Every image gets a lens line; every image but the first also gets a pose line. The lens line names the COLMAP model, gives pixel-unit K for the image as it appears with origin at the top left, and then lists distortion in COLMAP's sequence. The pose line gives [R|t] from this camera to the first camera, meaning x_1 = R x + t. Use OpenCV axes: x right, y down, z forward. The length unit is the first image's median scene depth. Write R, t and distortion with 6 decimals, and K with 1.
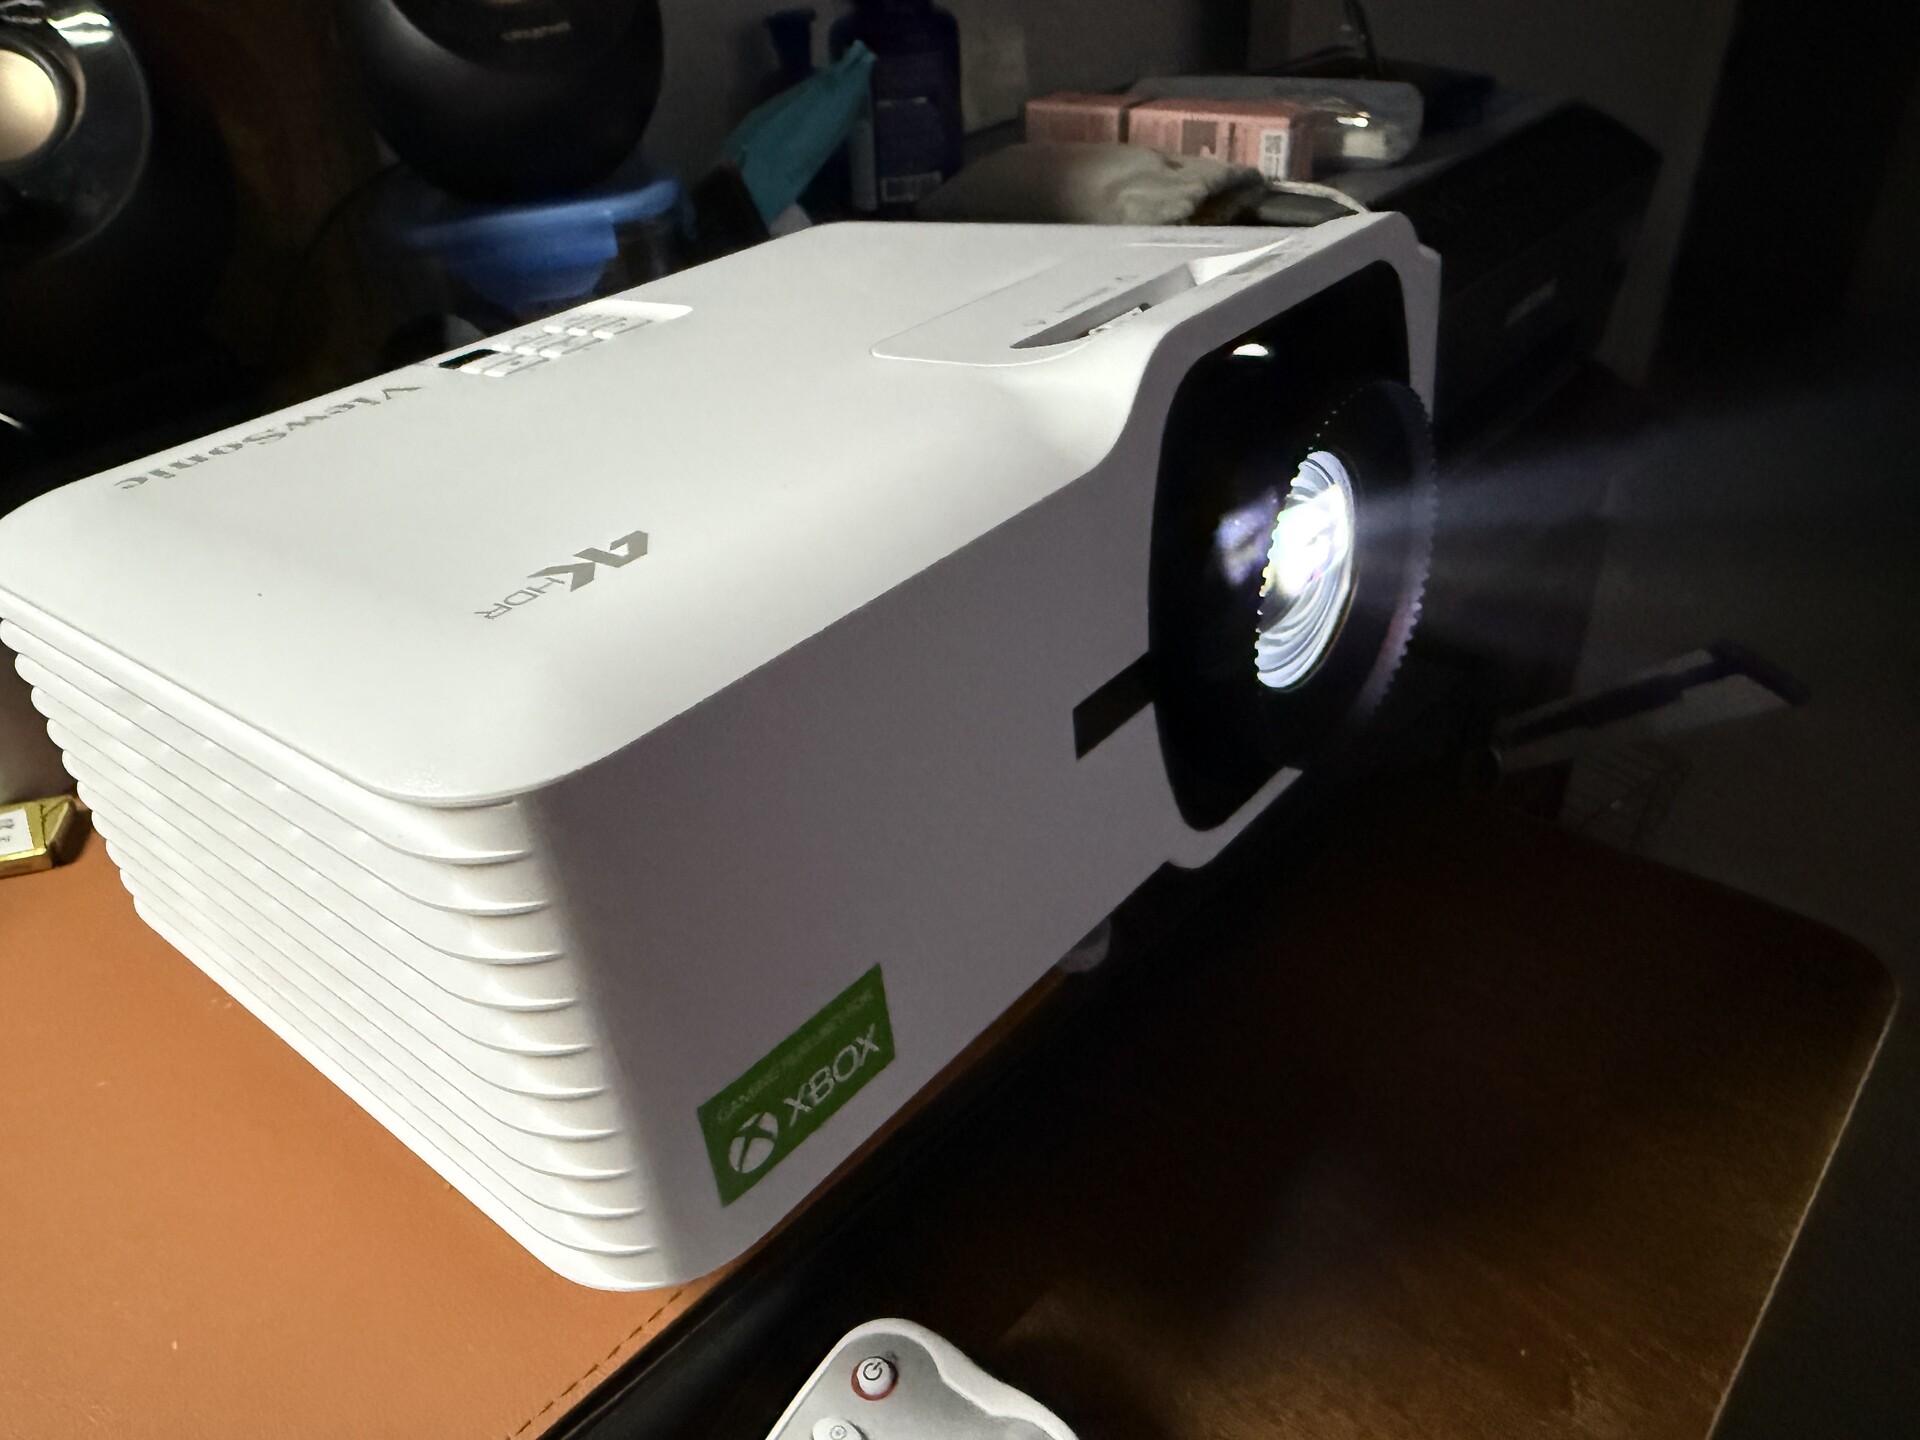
lens RADIAL K [[1362.7, 0, 851.6], [0, 1362.7, 721.9], [0, 0, 1]] dist [0.000290, 0.002209]
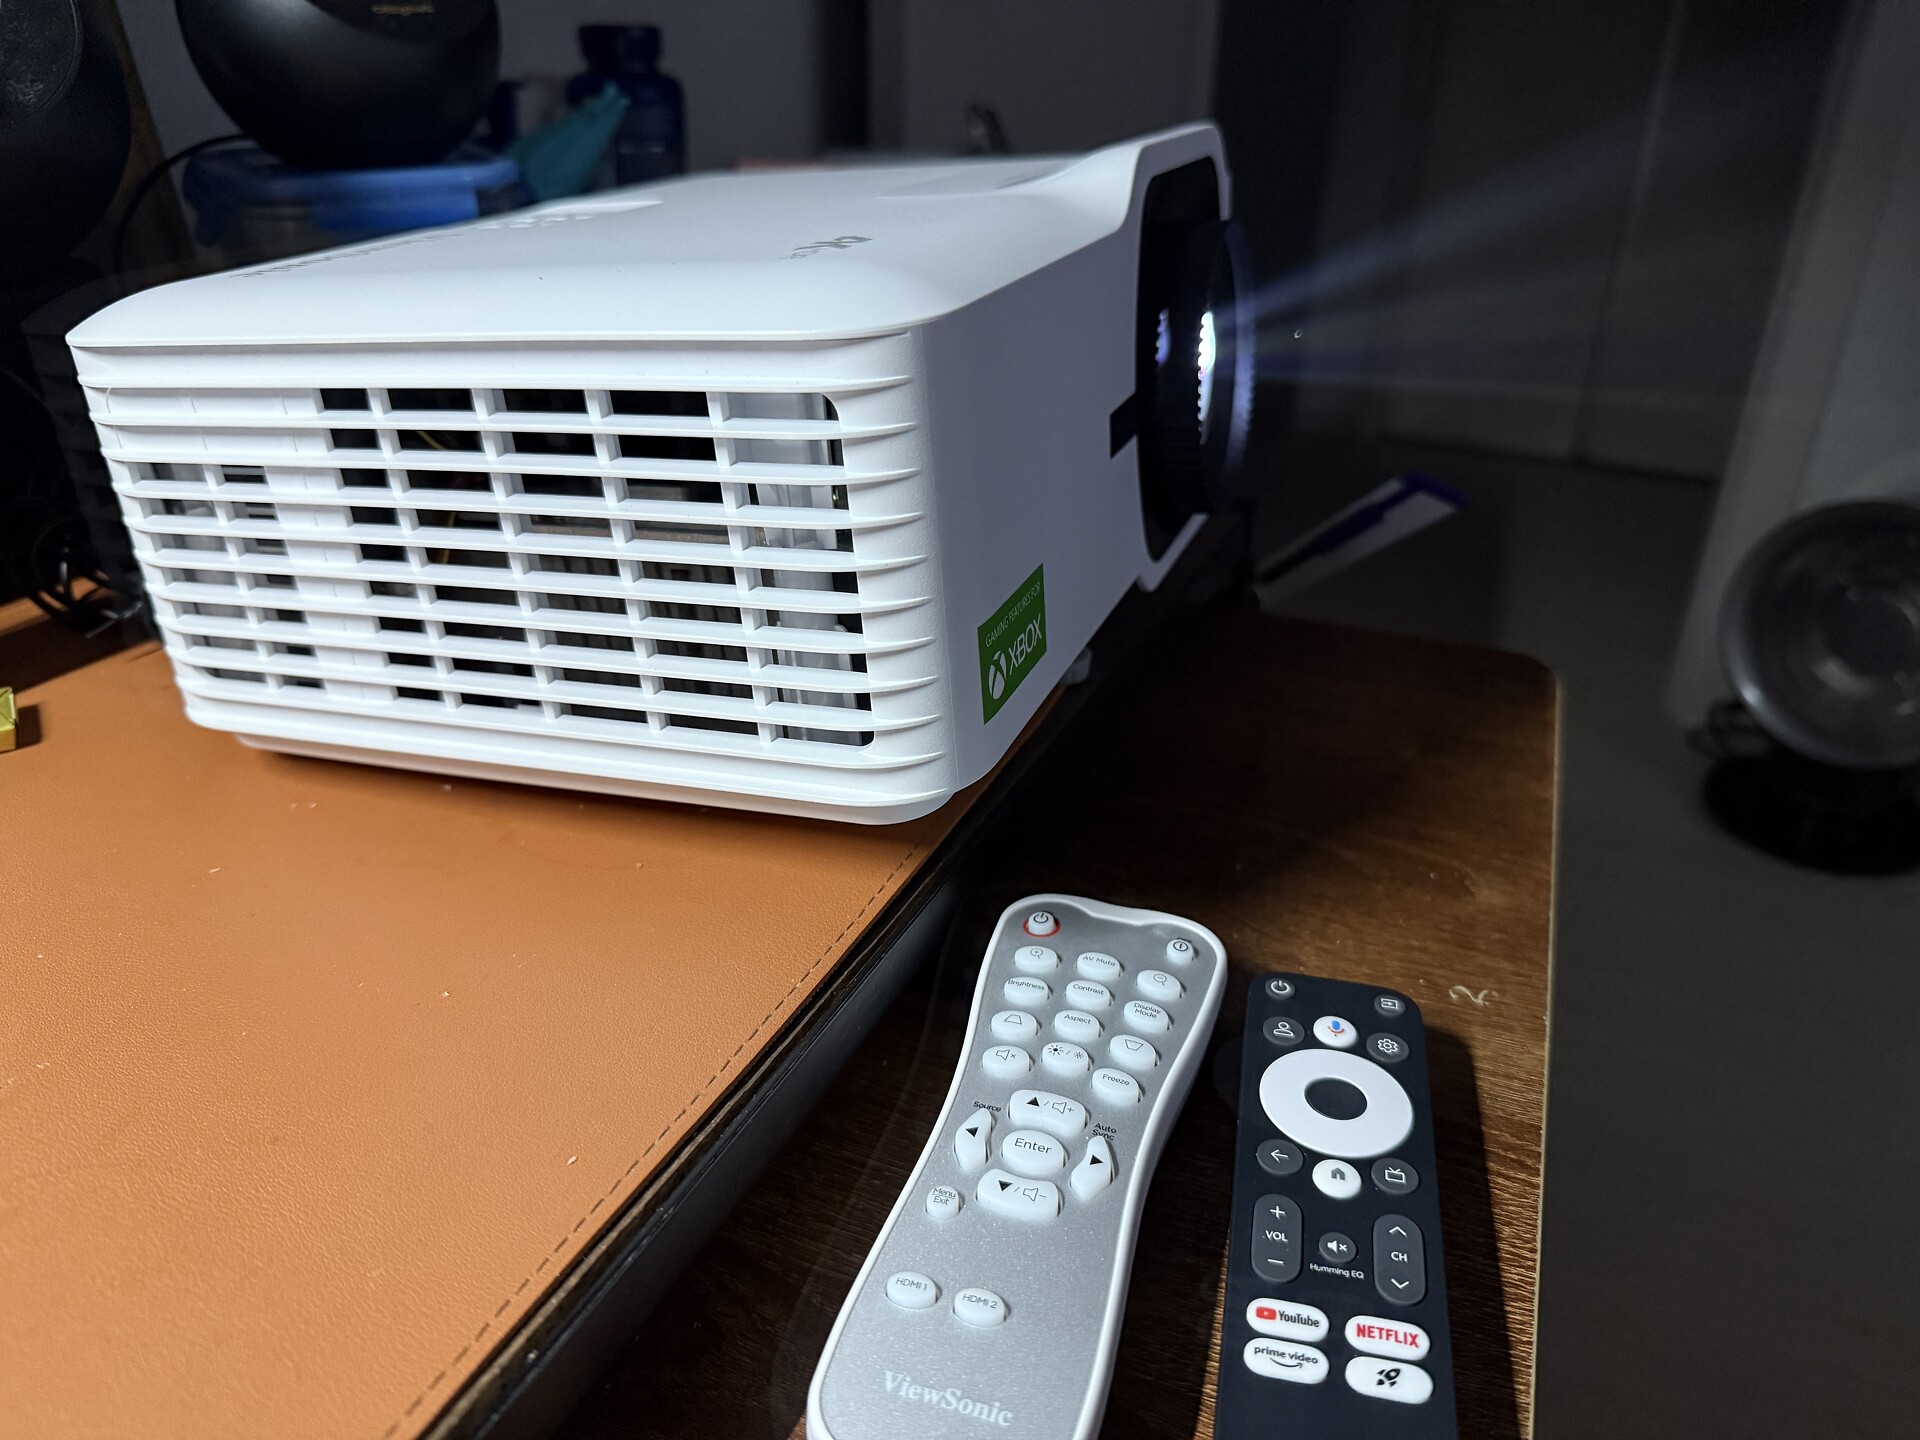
lens RADIAL K [[1365.1, 0, 918.1], [0, 1365.1, 721.3], [0, 0, 1]] dist [-0.009897, -0.002456]
pose [[0.934169, -0.078998, 0.347977, -0.494461], [0.117034, 0.989074, -0.089645, 0.377549], [-0.337093, 0.124469, 0.933207, -0.161132]]
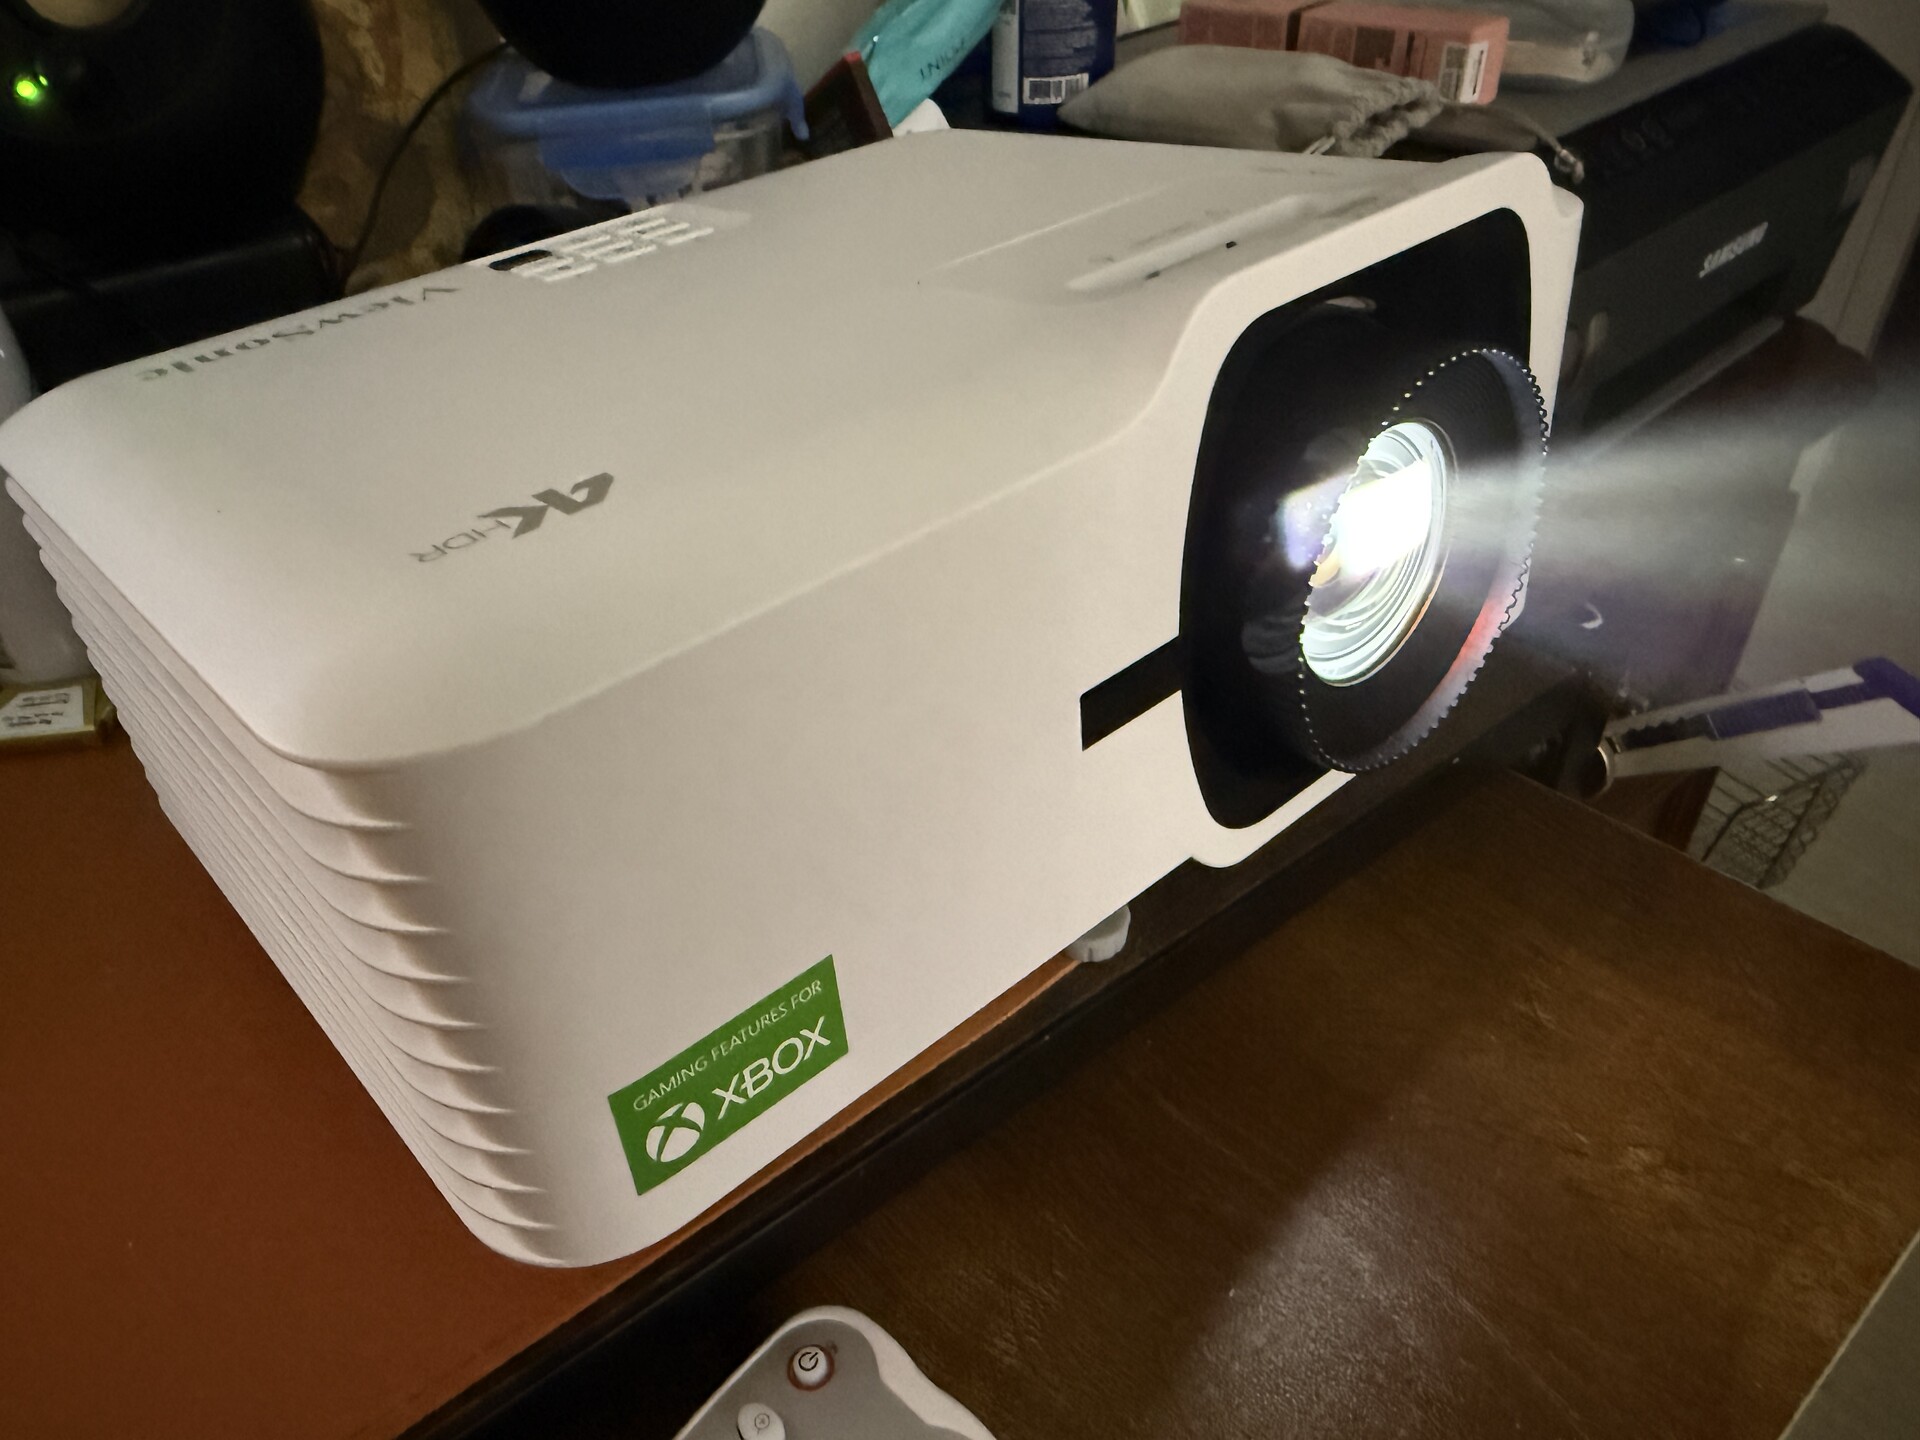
lens RADIAL K [[1362.7, 0, 851.6], [0, 1362.7, 721.9], [0, 0, 1]] dist [0.000290, 0.002209]
pose [[0.991984, 0.086898, -0.091738, 0.091668], [-0.080442, 0.994164, 0.071875, -0.043674], [0.097448, -0.063920, 0.993186, 0.071309]]
